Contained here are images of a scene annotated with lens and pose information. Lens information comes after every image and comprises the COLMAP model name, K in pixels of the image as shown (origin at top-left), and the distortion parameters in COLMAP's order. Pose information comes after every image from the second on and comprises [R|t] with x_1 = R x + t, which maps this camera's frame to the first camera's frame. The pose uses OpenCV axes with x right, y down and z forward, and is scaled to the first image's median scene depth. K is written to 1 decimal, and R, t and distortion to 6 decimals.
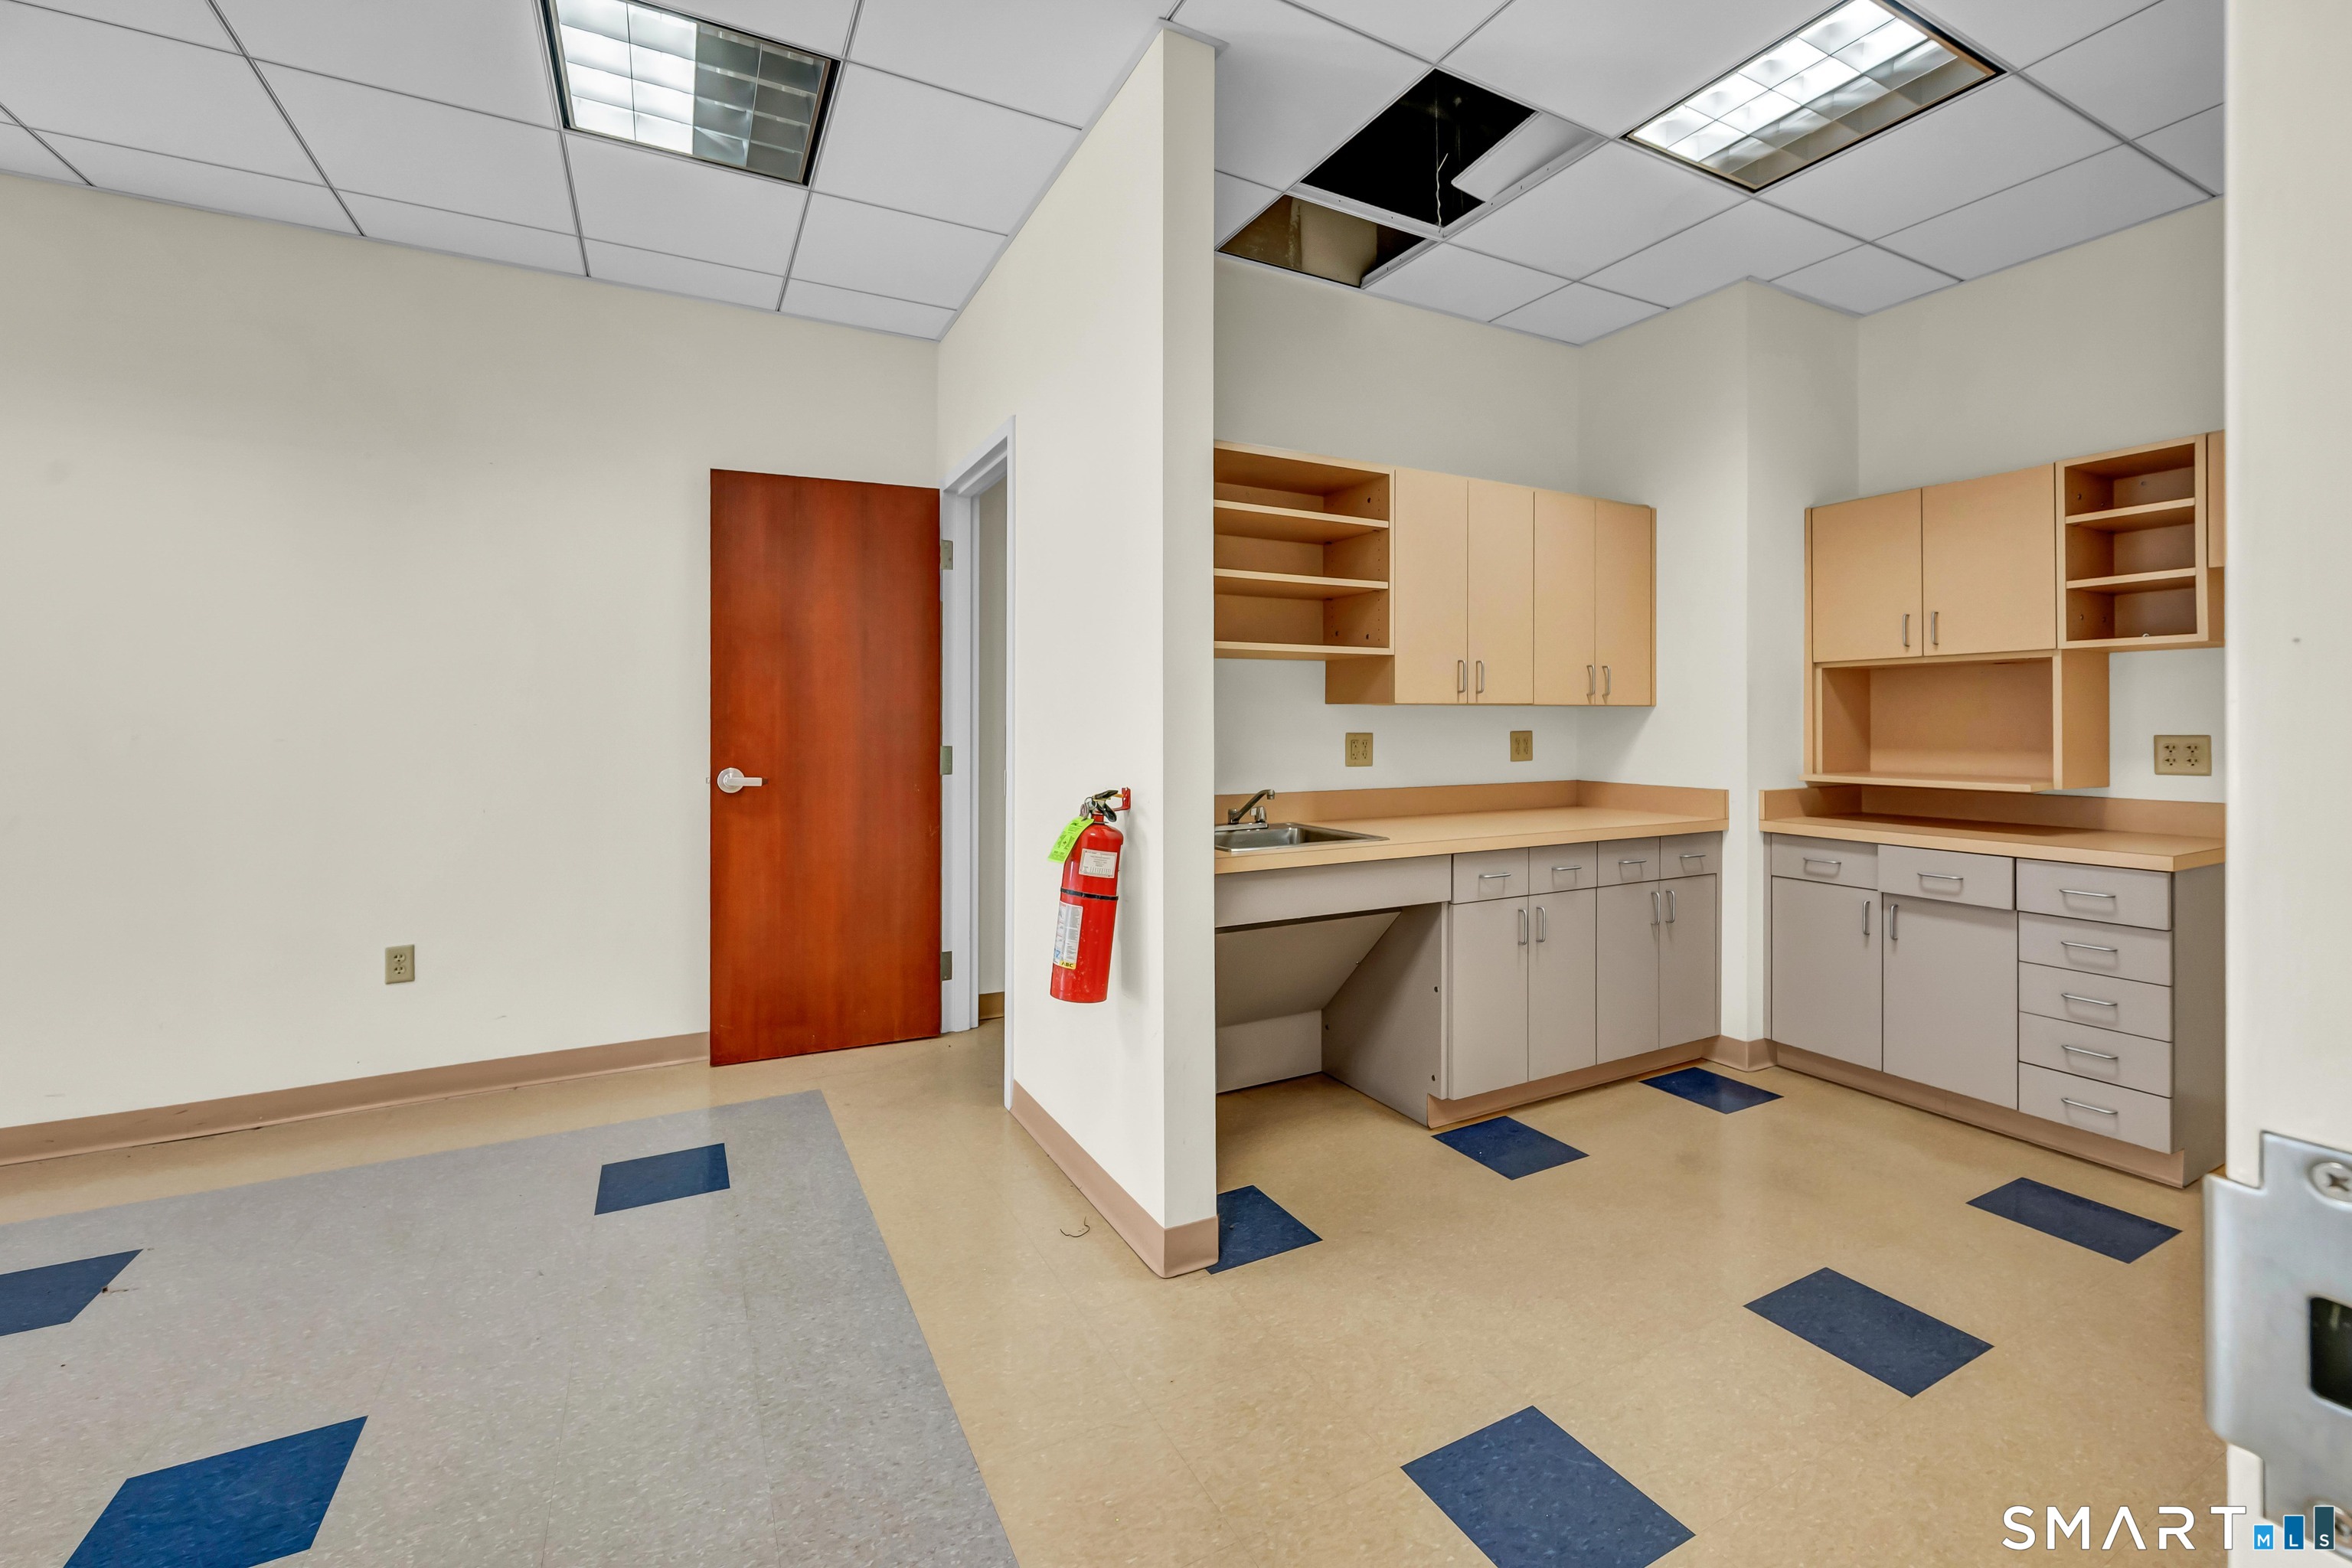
lens RADIAL K [[946.9, 0, 1170.0], [0, 946.9, 723.3], [0, 0, 1]] dist [-0.005332, 0.000991]
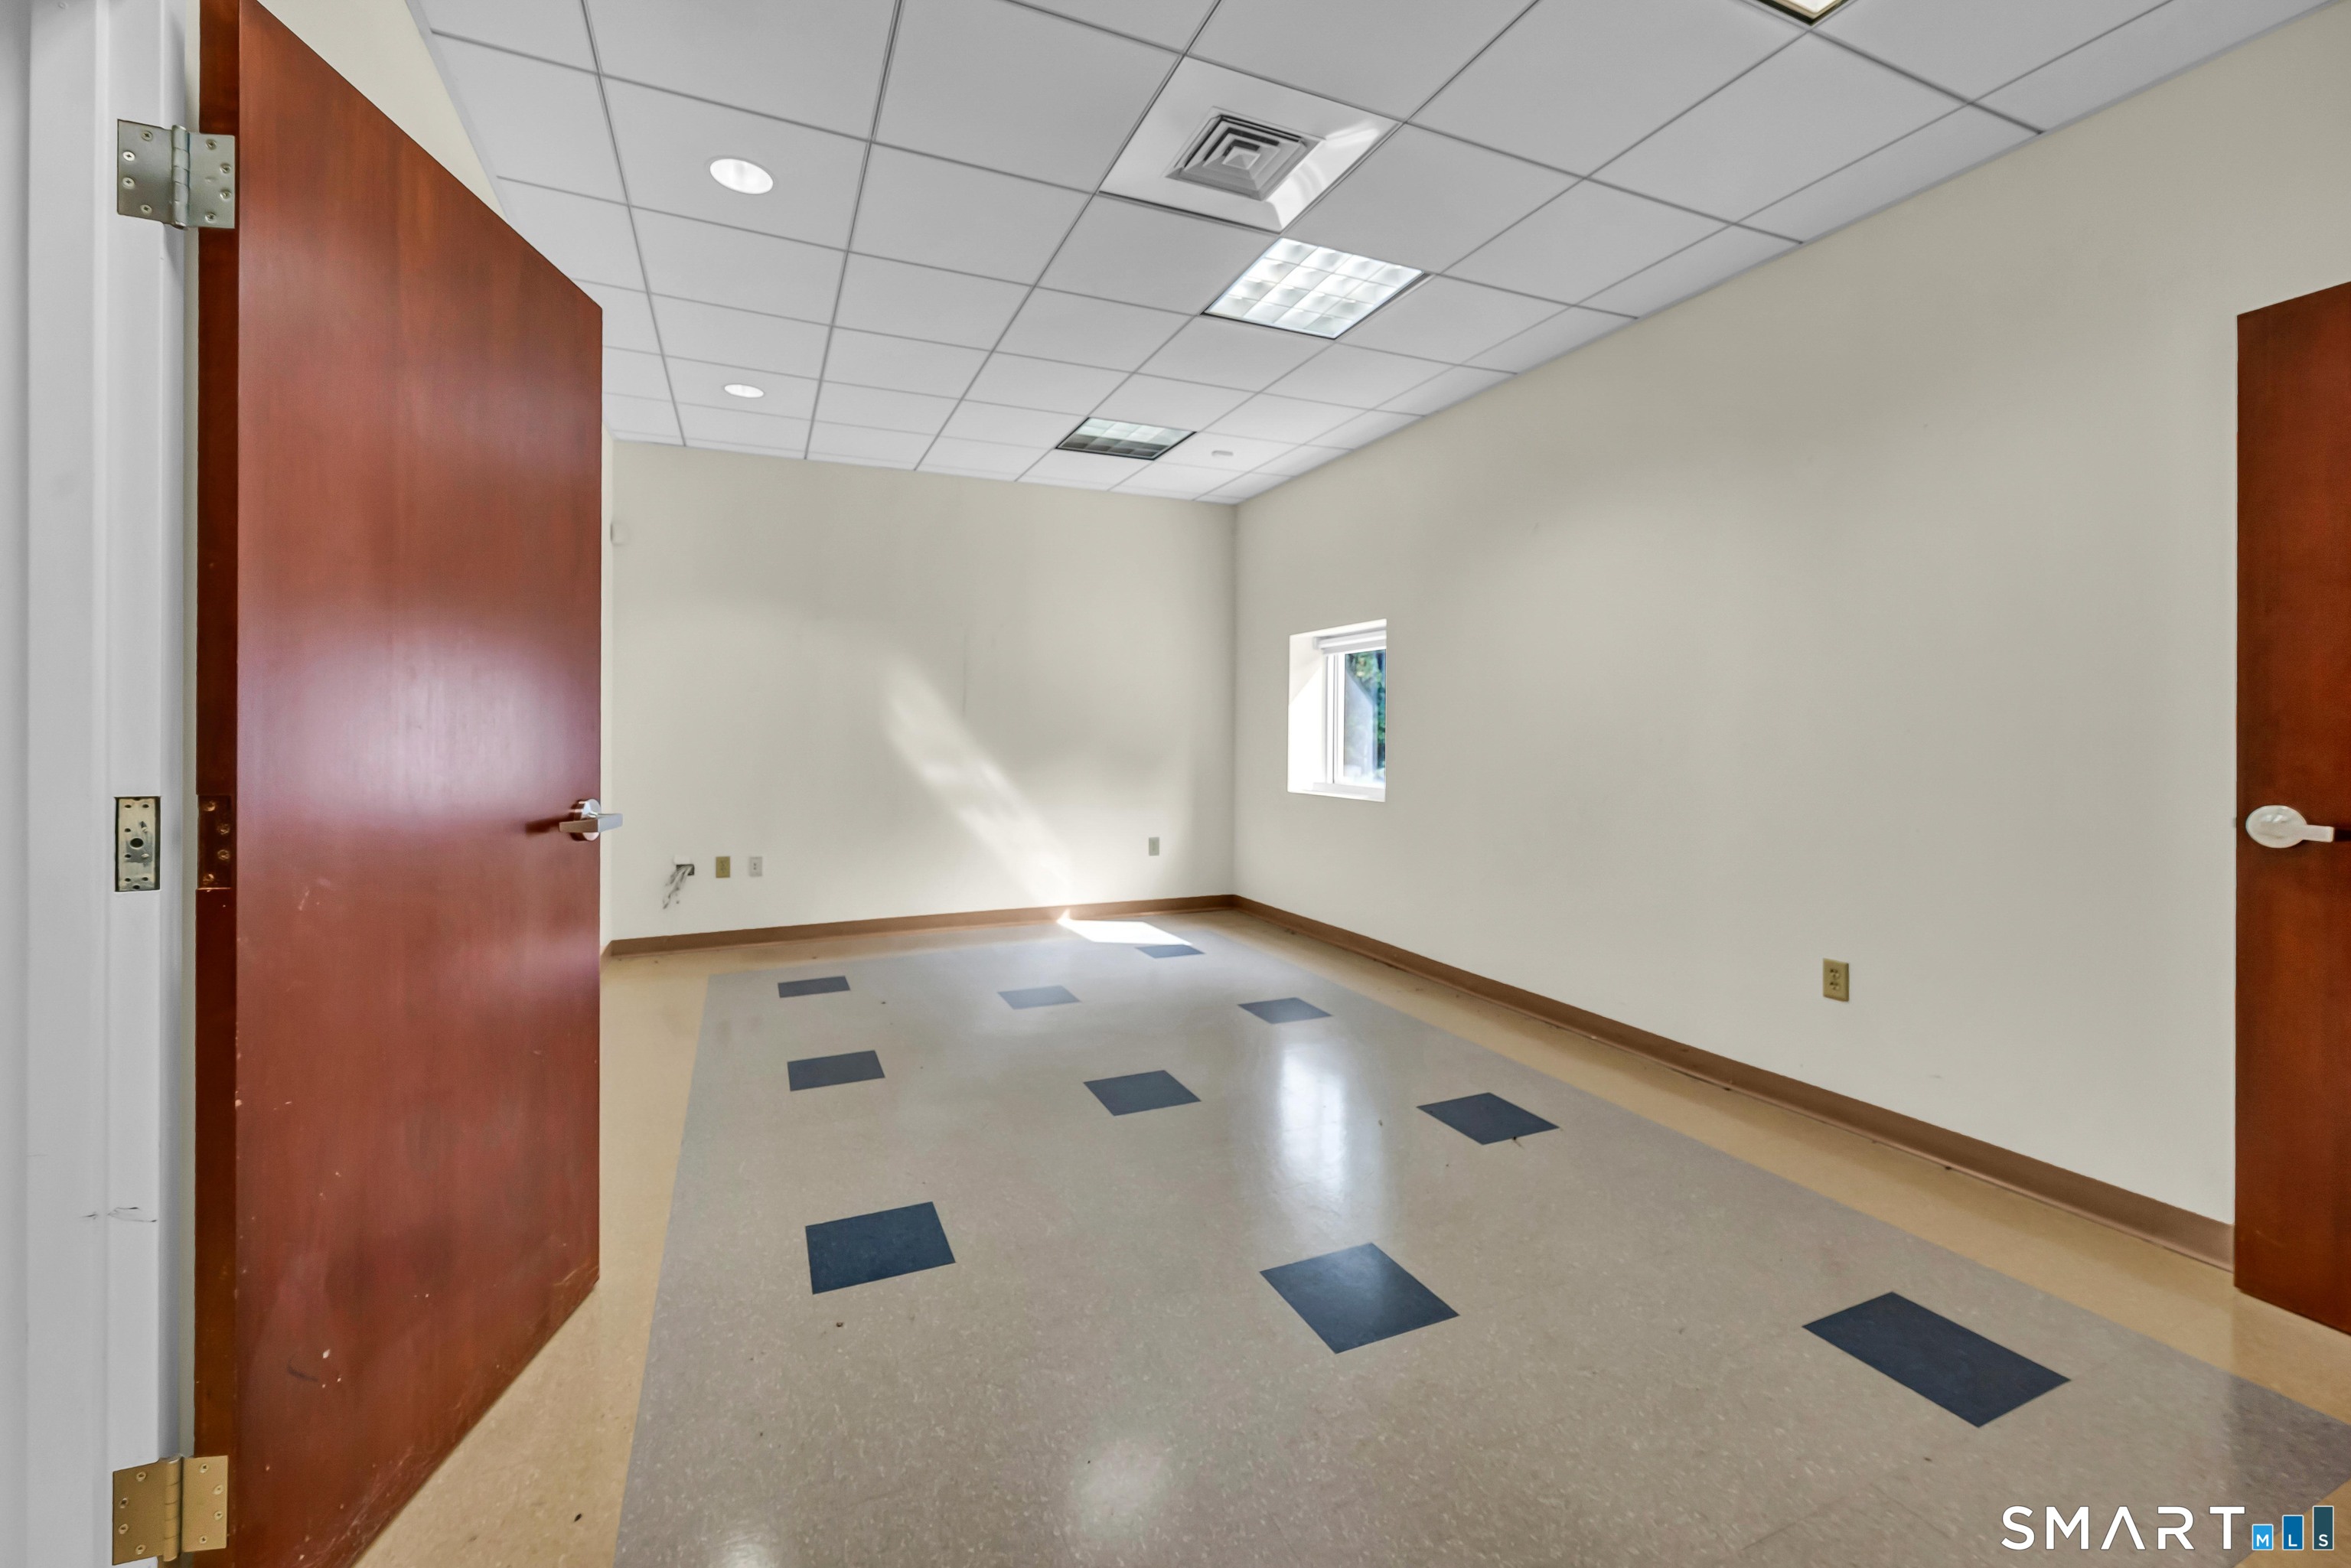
lens RADIAL K [[946.4, 0, 1159.7], [0, 946.4, 728.5], [0, 0, 1]] dist [-0.005332, 0.000991]
pose [[-0.070229, 0.000315, -0.997531, 0.189864], [-0.000021, 1.000000, 0.000318, -0.000840], [0.997531, 0.000044, -0.070229, 0.377331]]
